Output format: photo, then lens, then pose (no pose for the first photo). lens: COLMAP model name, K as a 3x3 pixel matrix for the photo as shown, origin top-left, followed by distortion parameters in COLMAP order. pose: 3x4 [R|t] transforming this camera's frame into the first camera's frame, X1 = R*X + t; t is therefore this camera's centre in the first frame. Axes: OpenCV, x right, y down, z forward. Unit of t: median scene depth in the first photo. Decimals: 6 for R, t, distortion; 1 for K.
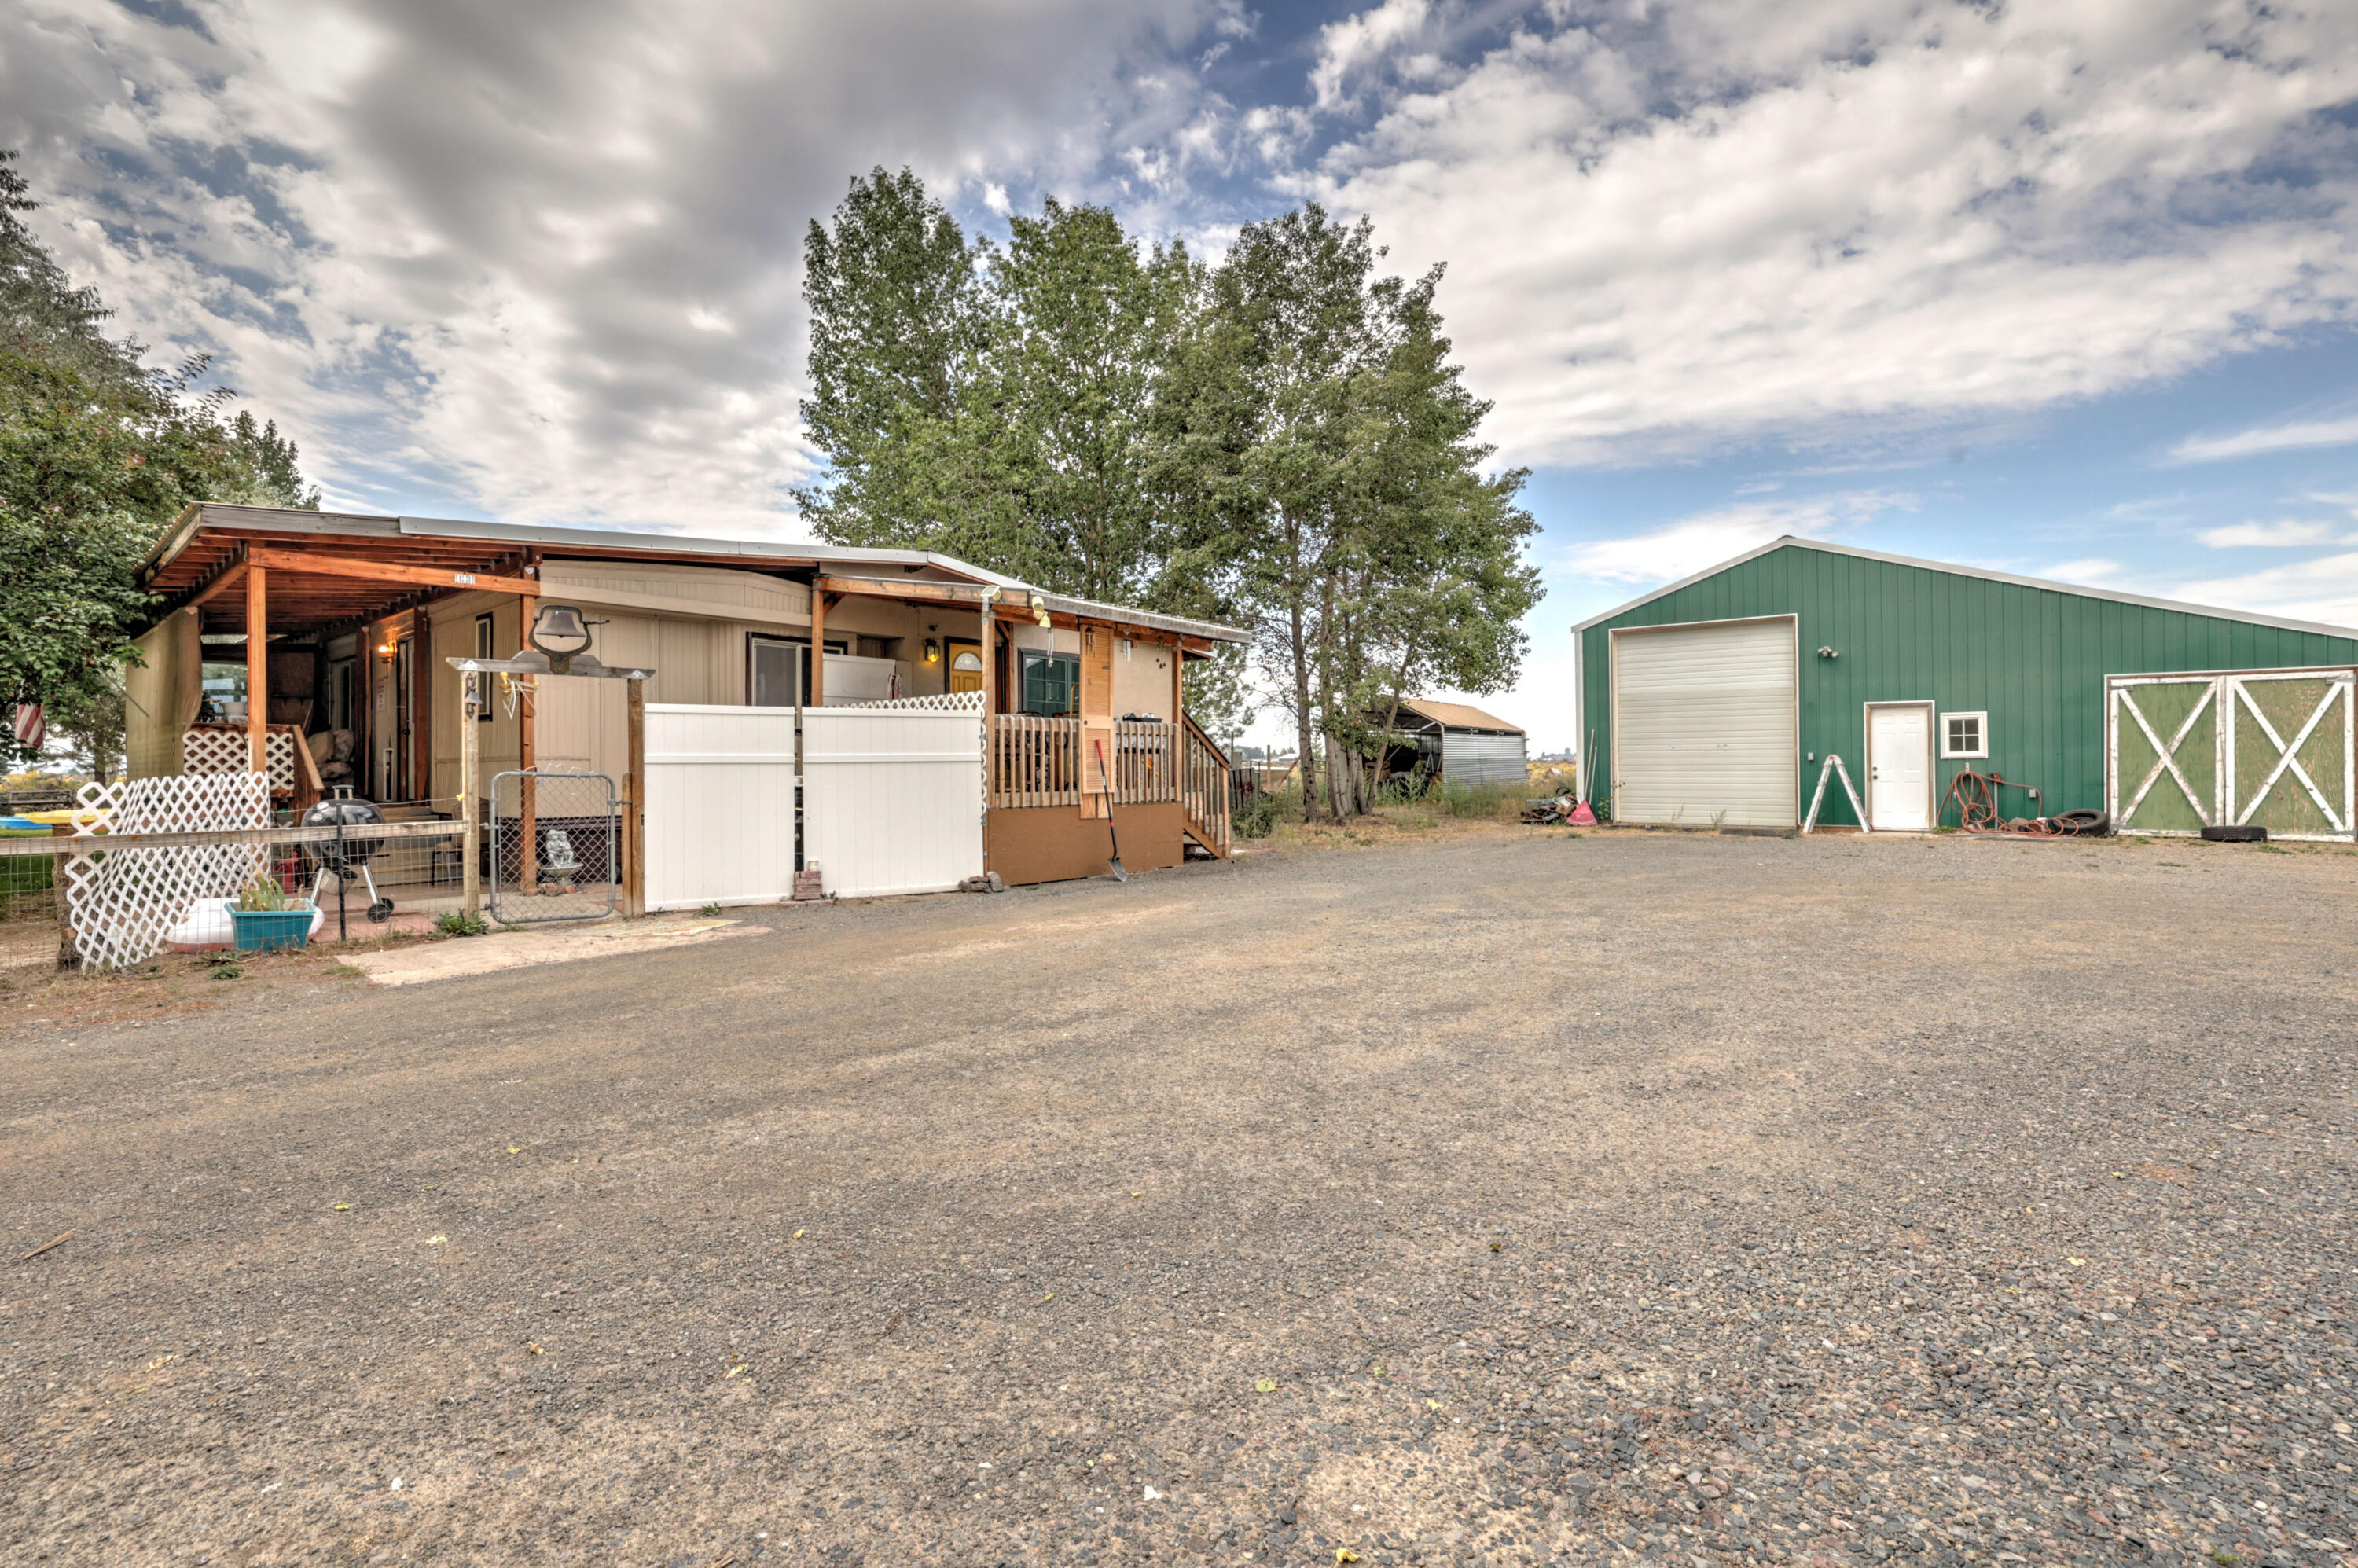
lens RADIAL K [[1013.6, 0, 1179.0], [0, 1013.6, 770.6], [0, 0, 1]] dist [-0.035177, 0.011262]
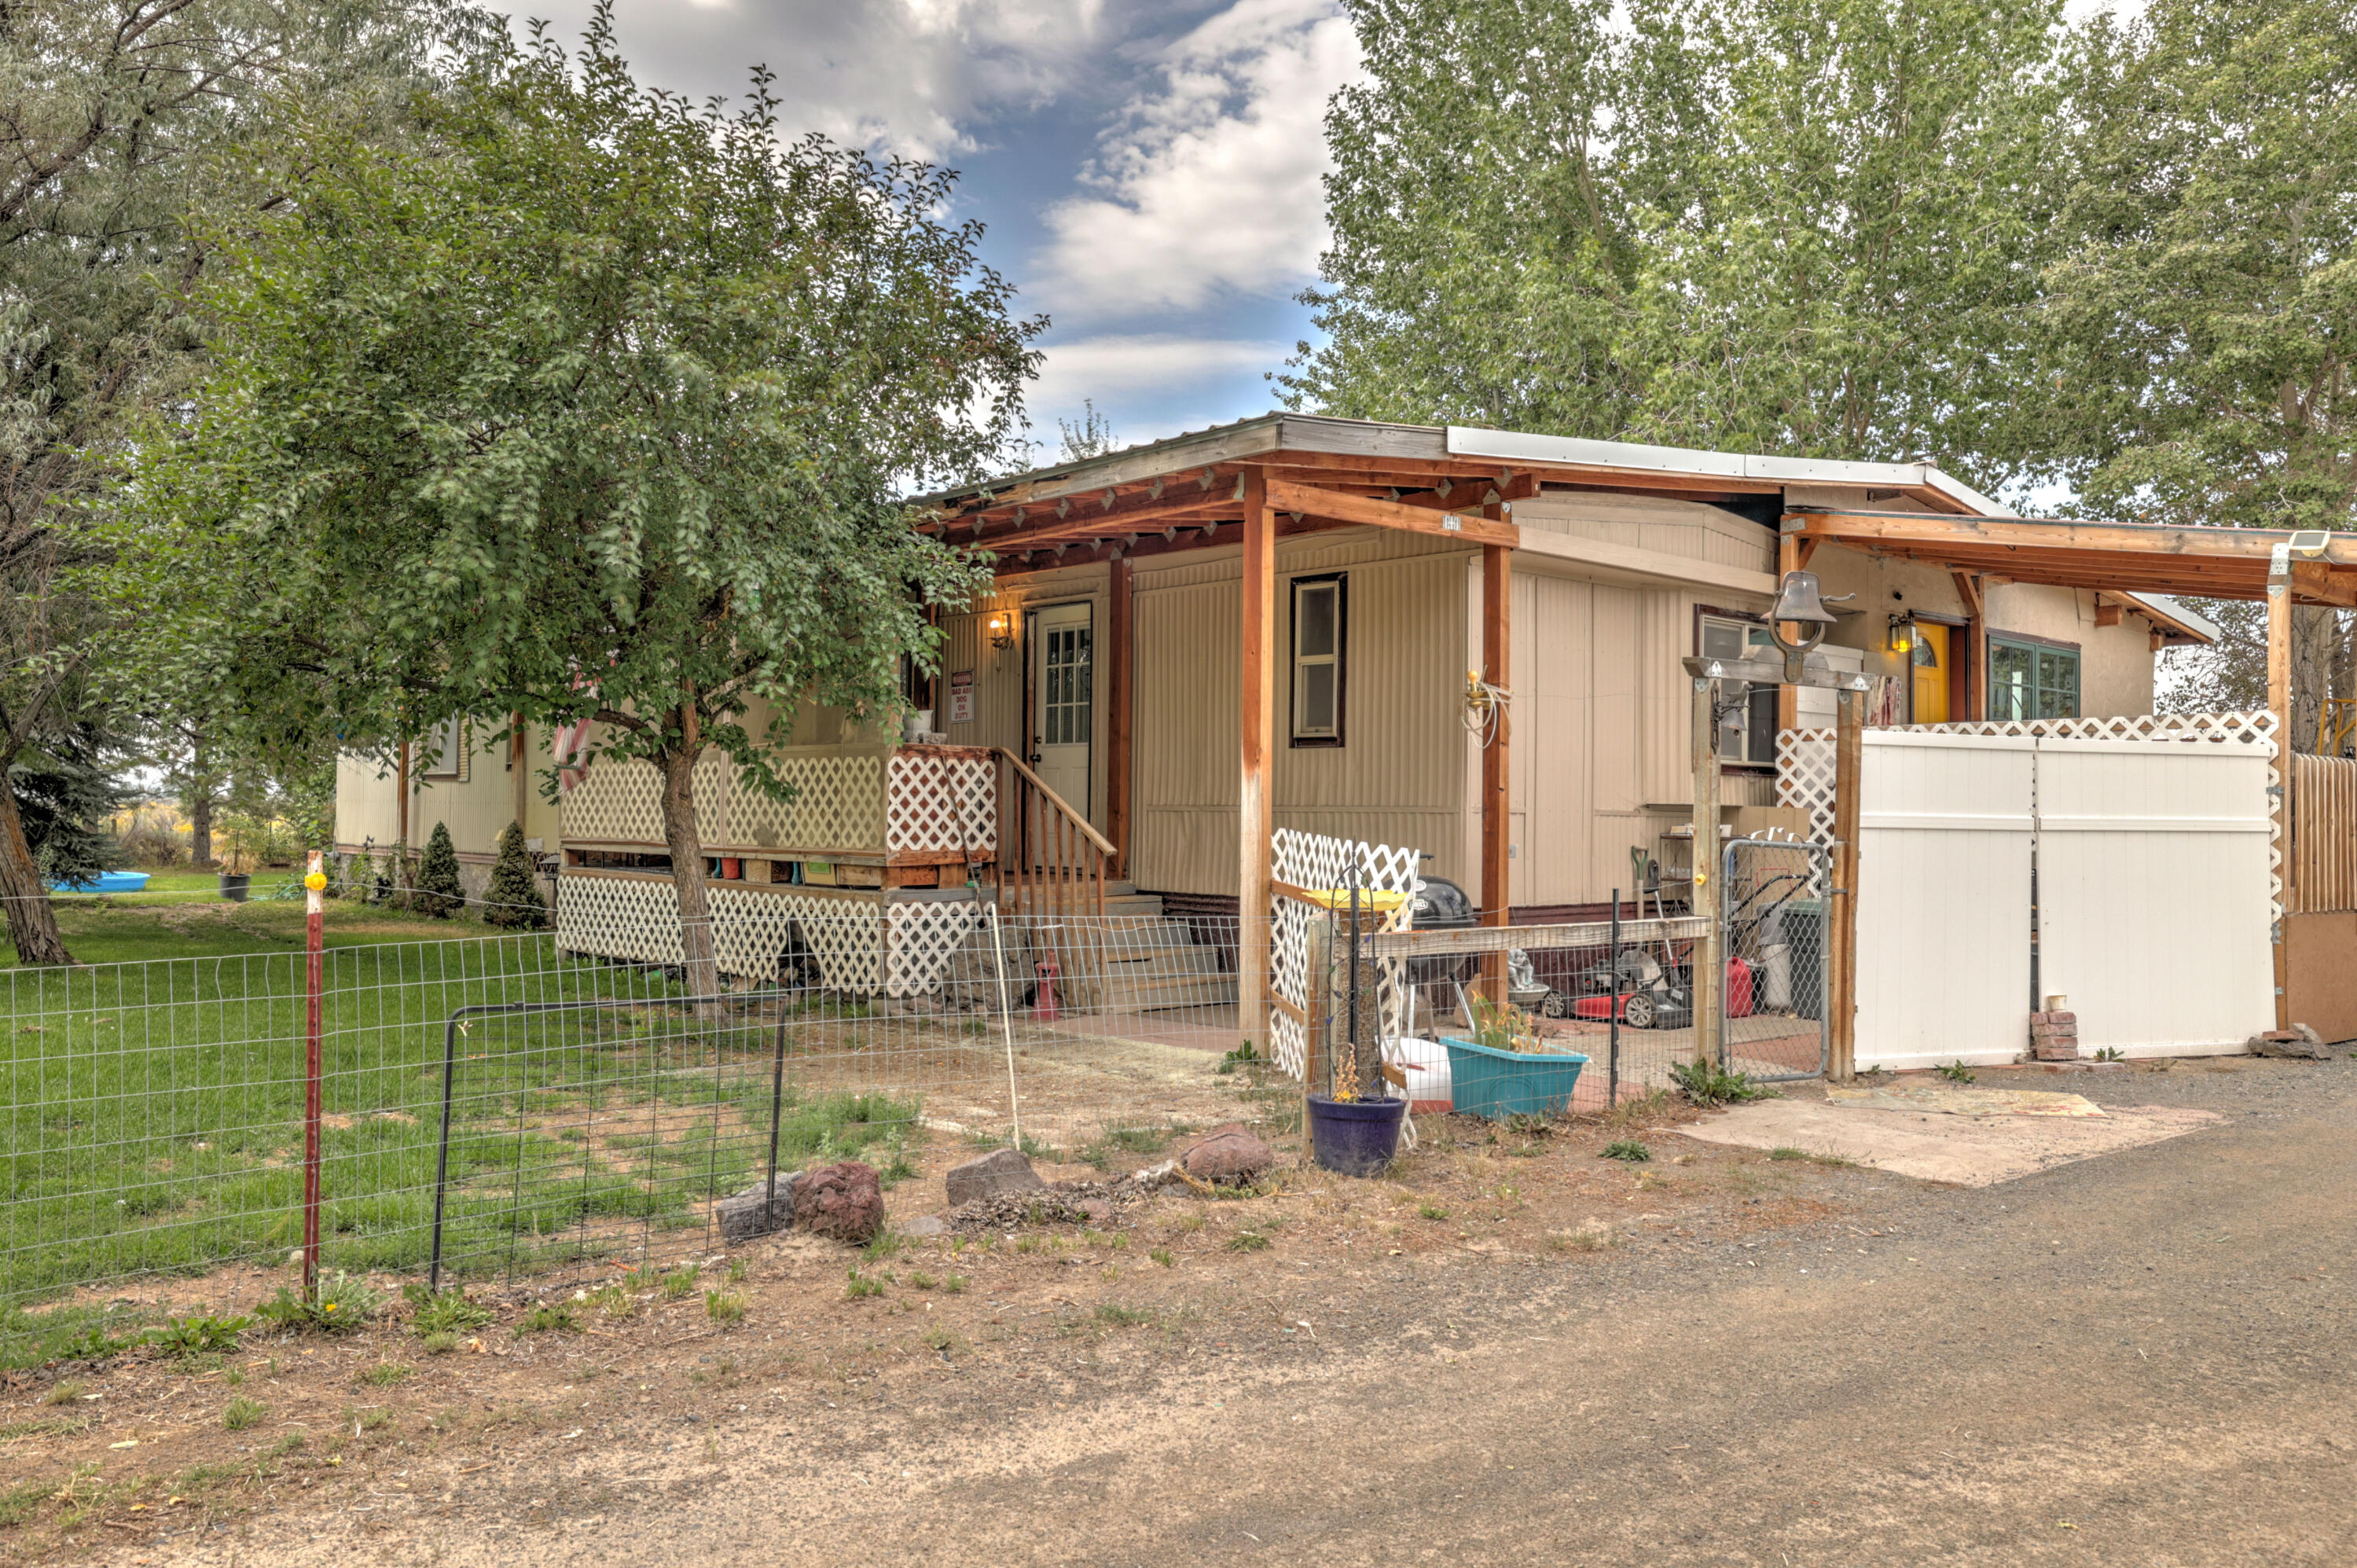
lens RADIAL K [[1800.6, 0, 1178.3], [0, 1800.6, 787.1], [0, 0, 1]] dist [0.001726, 0.001236]
pose [[0.985348, 0.017704, -0.169635, -0.617875], [-0.021231, 0.999594, -0.019000, -0.001796], [0.169229, 0.022324, 0.985324, -0.121443]]
